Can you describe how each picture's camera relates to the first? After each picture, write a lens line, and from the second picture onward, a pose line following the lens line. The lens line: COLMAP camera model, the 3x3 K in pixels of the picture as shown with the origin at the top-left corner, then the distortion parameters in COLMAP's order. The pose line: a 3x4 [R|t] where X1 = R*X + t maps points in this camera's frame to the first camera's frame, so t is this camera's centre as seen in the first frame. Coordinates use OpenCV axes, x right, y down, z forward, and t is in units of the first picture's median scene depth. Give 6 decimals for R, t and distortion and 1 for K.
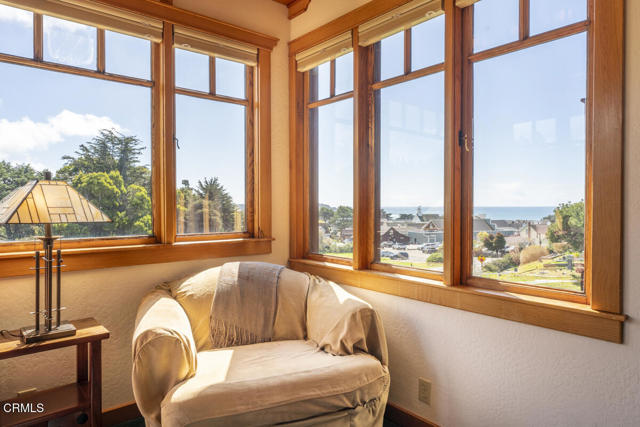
lens RADIAL K [[412.5, 0, 316.1], [0, 412.5, 212.2], [0, 0, 1]] dist [-0.026768, 0.000150]
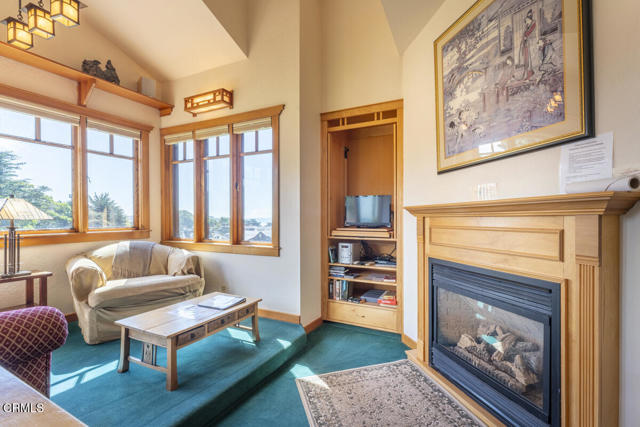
lens RADIAL K [[282.5, 0, 337.3], [0, 282.5, 219.5], [0, 0, 1]] dist [-0.001109, -0.000616]
pose [[0.901514, -0.004659, 0.432725, 0.130313], [0.007495, 0.999960, -0.004848, 0.031496], [-0.432685, 0.007614, 0.901513, -0.669398]]
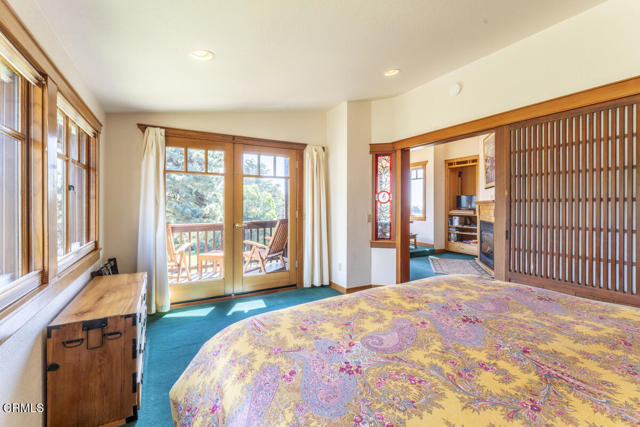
lens RADIAL K [[275.7, 0, 332.1], [0, 275.7, 202.7], [0, 0, 1]] dist [-0.011794, 0.000060]
pose [[0.991457, 0.000013, -0.130430, -0.202711], [-0.002688, 0.999790, -0.020335, 0.051722], [0.130403, 0.020511, 0.991249, -2.654534]]
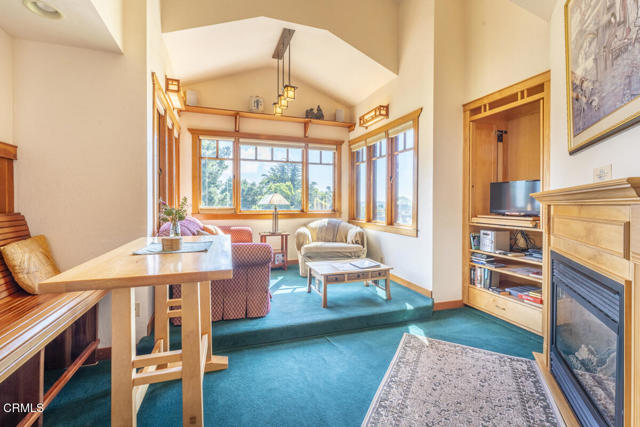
lens RADIAL K [[275.7, 0, 317.2], [0, 275.7, 204.4], [0, 0, 1]] dist [-0.011794, 0.000060]
pose [[0.938886, 0.005061, -0.344191, 0.447570], [-0.008208, 0.999937, -0.007687, 0.030783], [0.344130, 0.010042, 0.938868, -0.960968]]
